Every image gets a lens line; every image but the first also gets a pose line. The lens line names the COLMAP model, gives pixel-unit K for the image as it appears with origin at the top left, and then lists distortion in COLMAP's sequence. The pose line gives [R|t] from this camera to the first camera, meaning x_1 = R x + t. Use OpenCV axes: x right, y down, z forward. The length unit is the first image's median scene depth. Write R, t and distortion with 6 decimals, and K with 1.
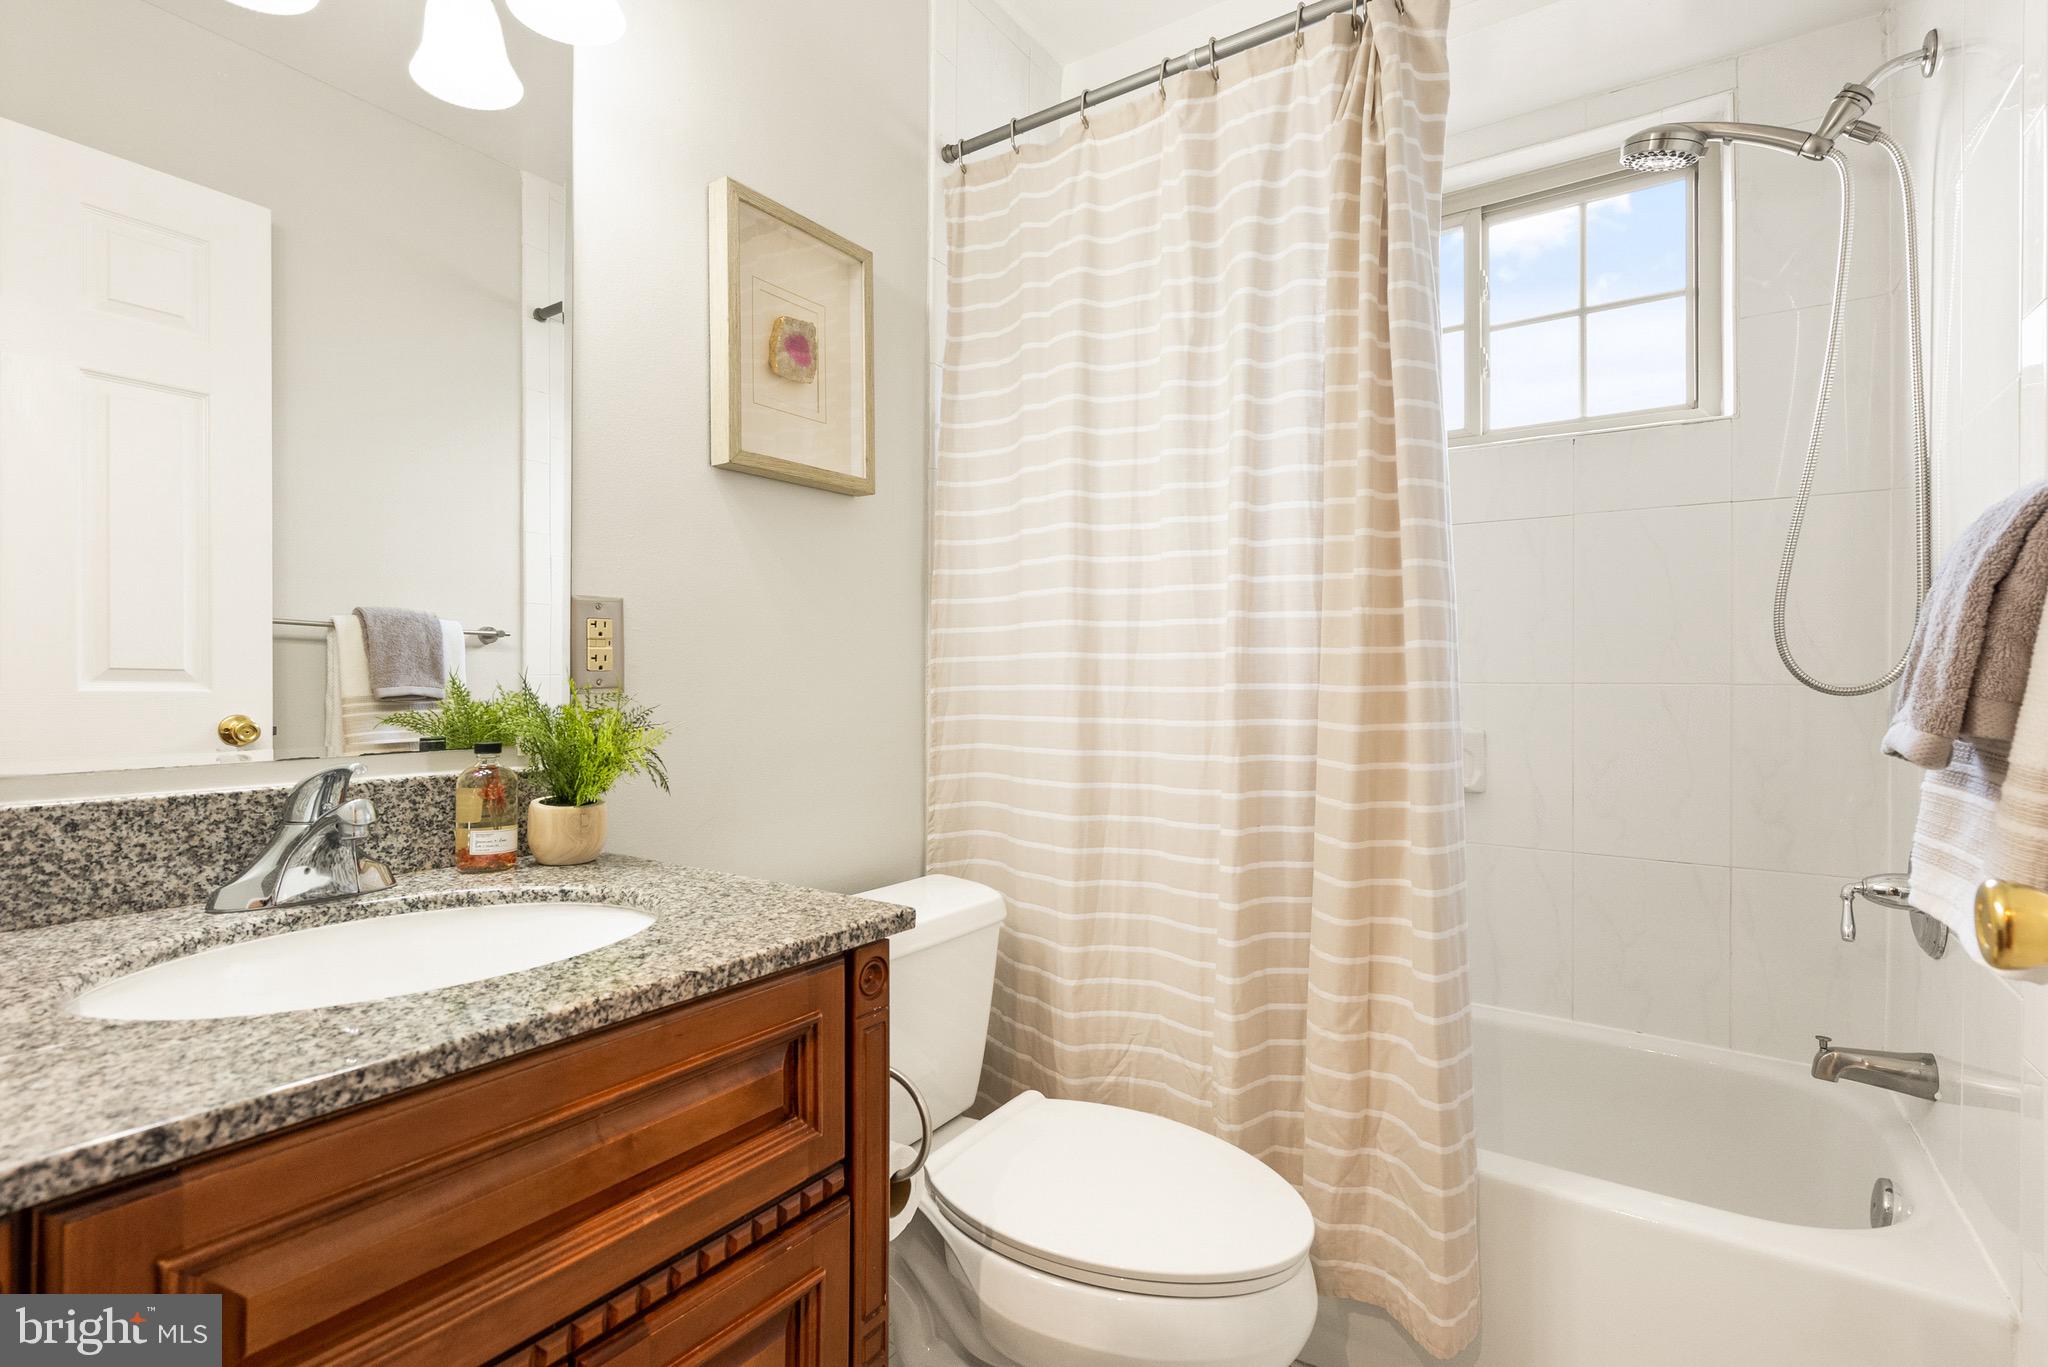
lens RADIAL K [[949.4, 0, 1029.1], [0, 949.4, 668.0], [0, 0, 1]] dist [-0.007340, 0.003578]
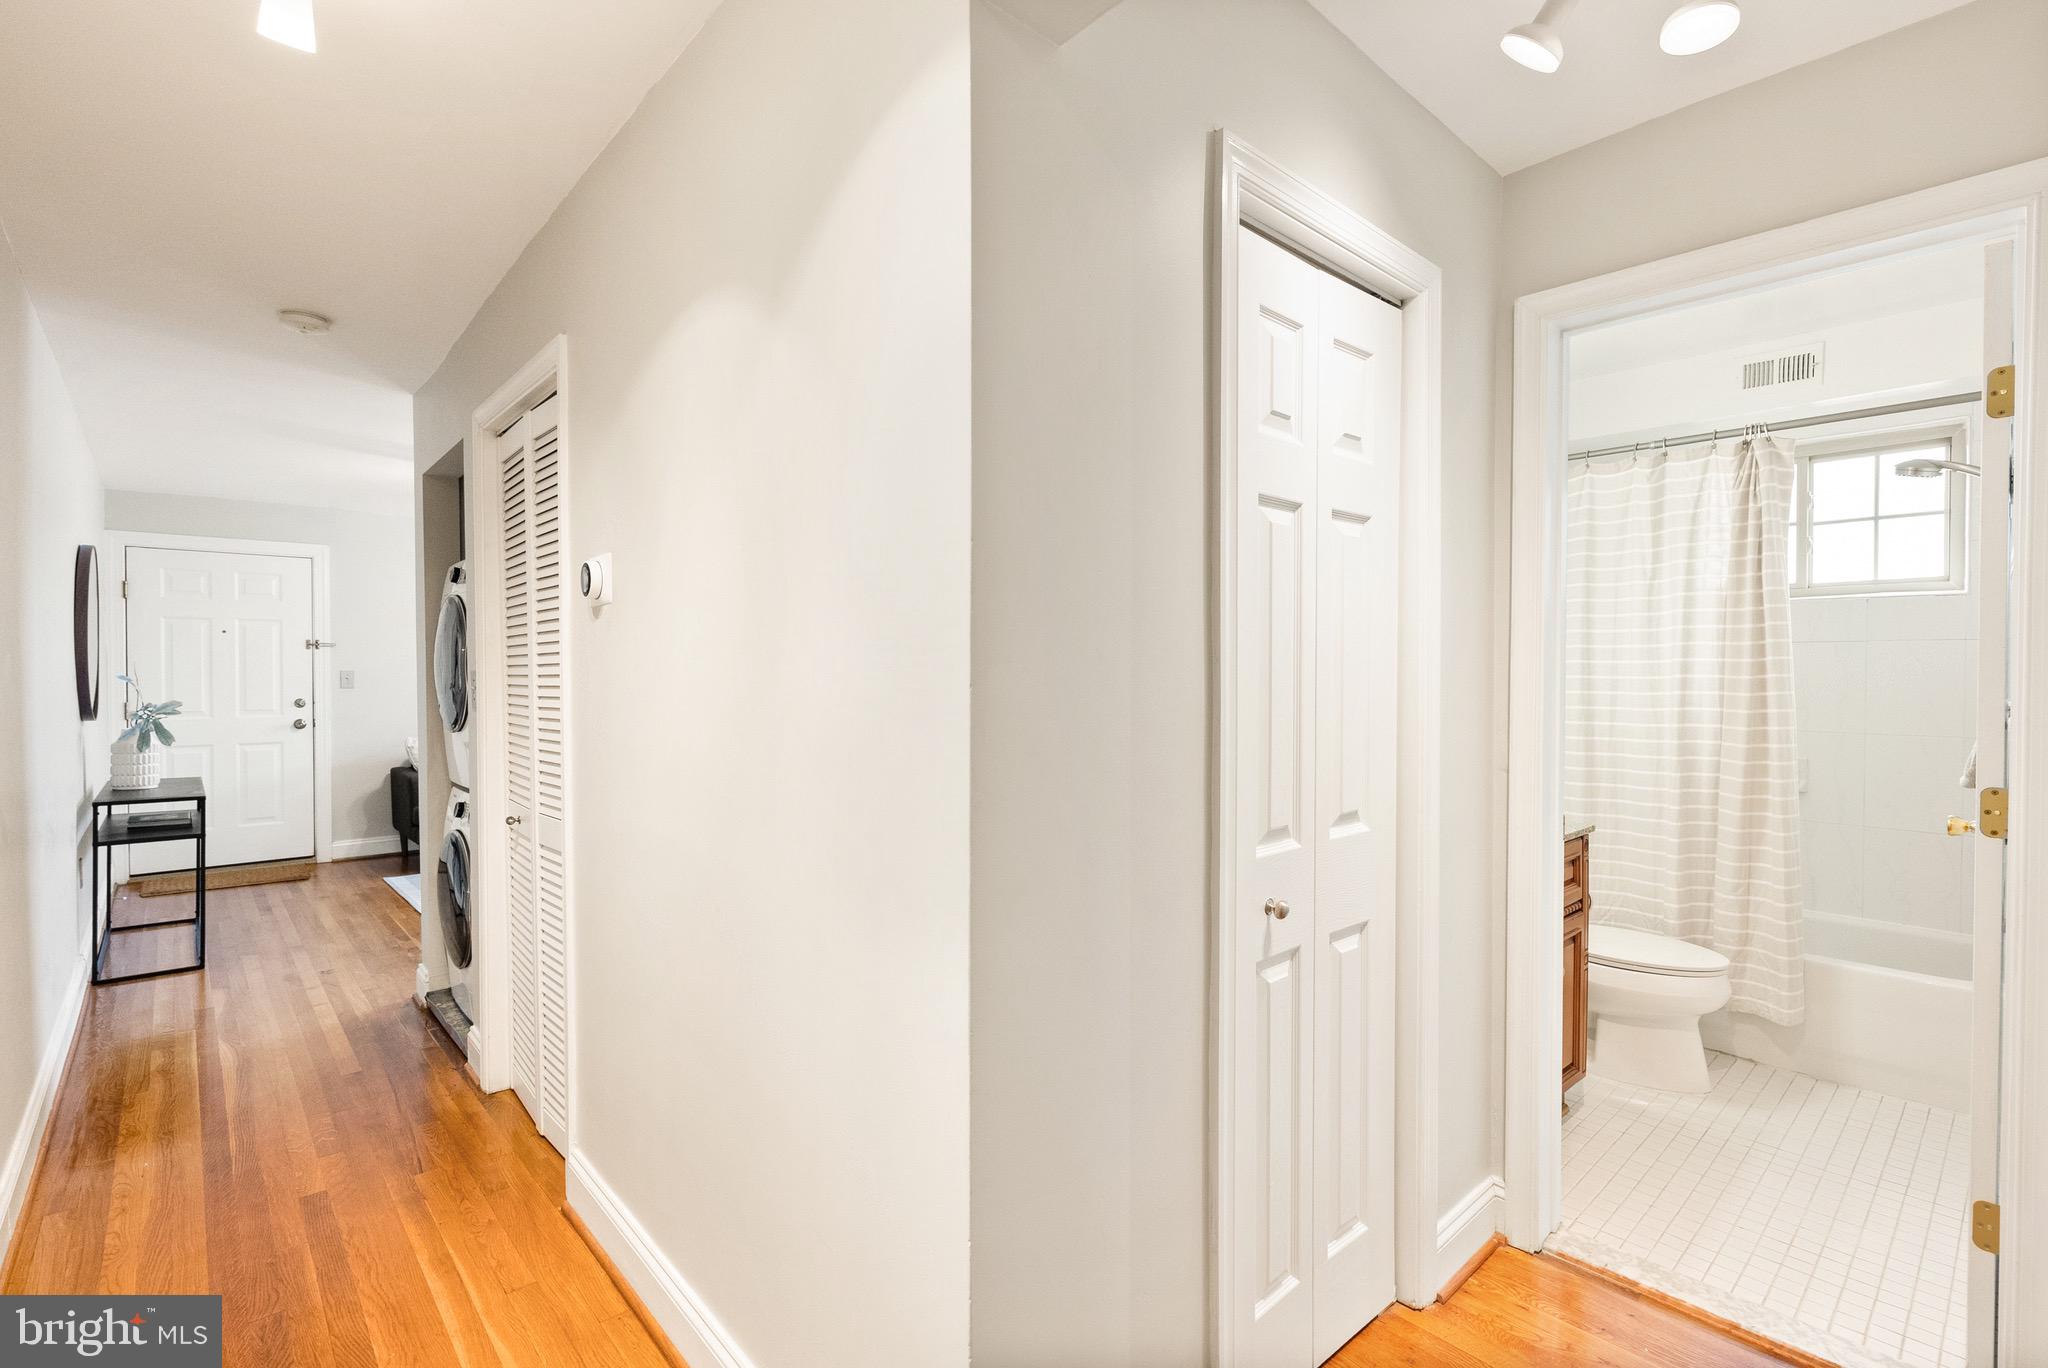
lens RADIAL K [[949.4, 0, 1015.1], [0, 949.4, 683.7], [0, 0, 1]] dist [-0.007340, 0.003578]
pose [[0.970970, -0.003378, -0.239176, -0.110181], [0.009945, 0.999606, 0.026257, -0.027705], [0.238993, -0.027873, 0.970621, -0.220319]]
